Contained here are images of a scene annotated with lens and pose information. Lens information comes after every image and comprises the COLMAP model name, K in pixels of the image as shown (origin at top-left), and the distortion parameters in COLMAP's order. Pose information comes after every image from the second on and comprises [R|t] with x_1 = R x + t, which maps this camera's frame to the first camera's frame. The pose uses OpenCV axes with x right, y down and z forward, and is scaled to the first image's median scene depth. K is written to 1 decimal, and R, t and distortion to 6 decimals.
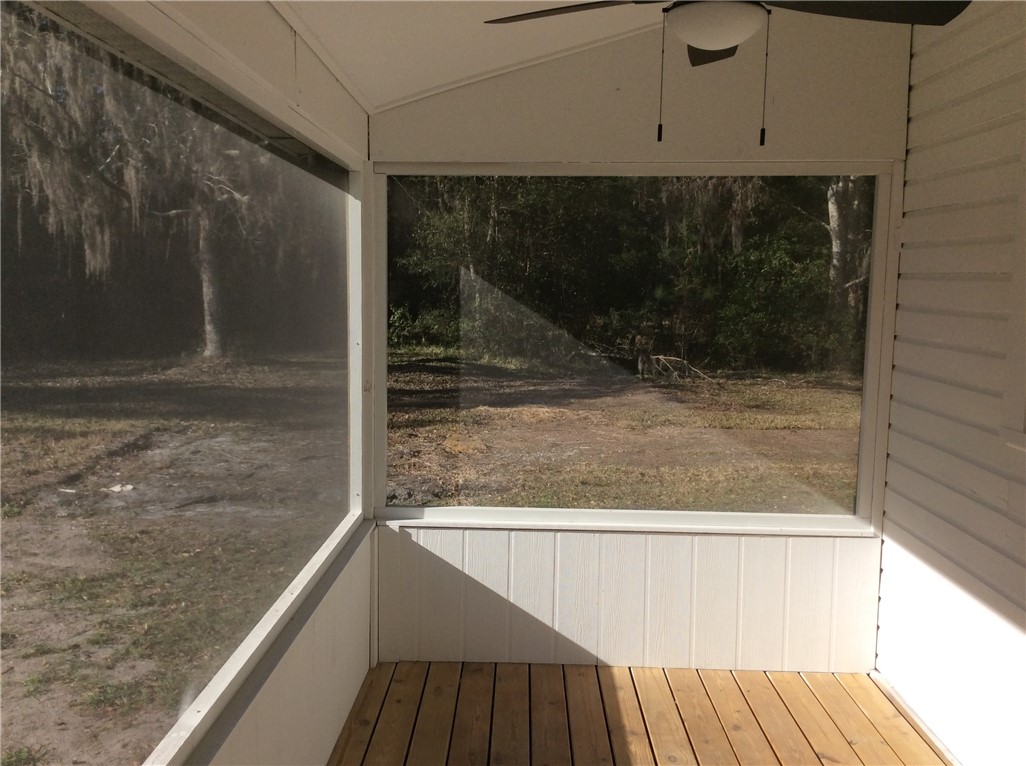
lens RADIAL K [[929.0, 0, 513.0], [0, 929.0, 383.0], [0, 0, 1]] dist [0.108581, -0.182109]
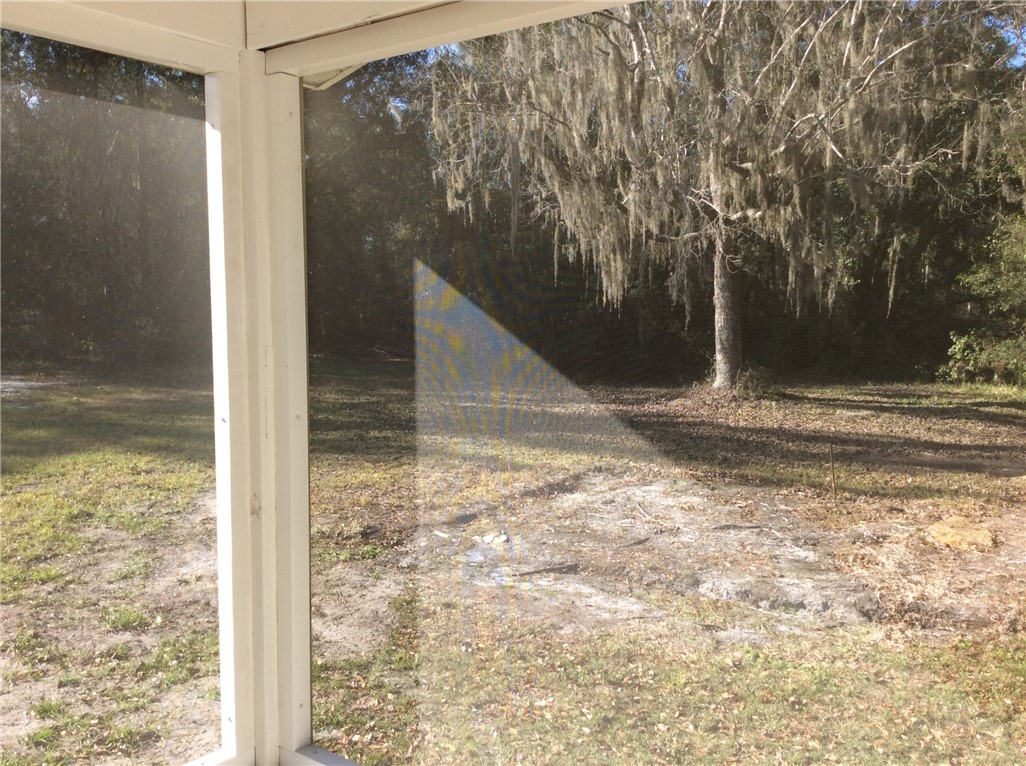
lens RADIAL K [[929.0, 0, 513.0], [0, 929.0, 383.0], [0, 0, 1]] dist [0.108581, -0.182109]
pose [[0.813759, 0.039518, -0.579858, 0.061510], [-0.055858, 0.998385, -0.010350, -0.016134], [0.578512, 0.040812, 0.814652, 0.169732]]
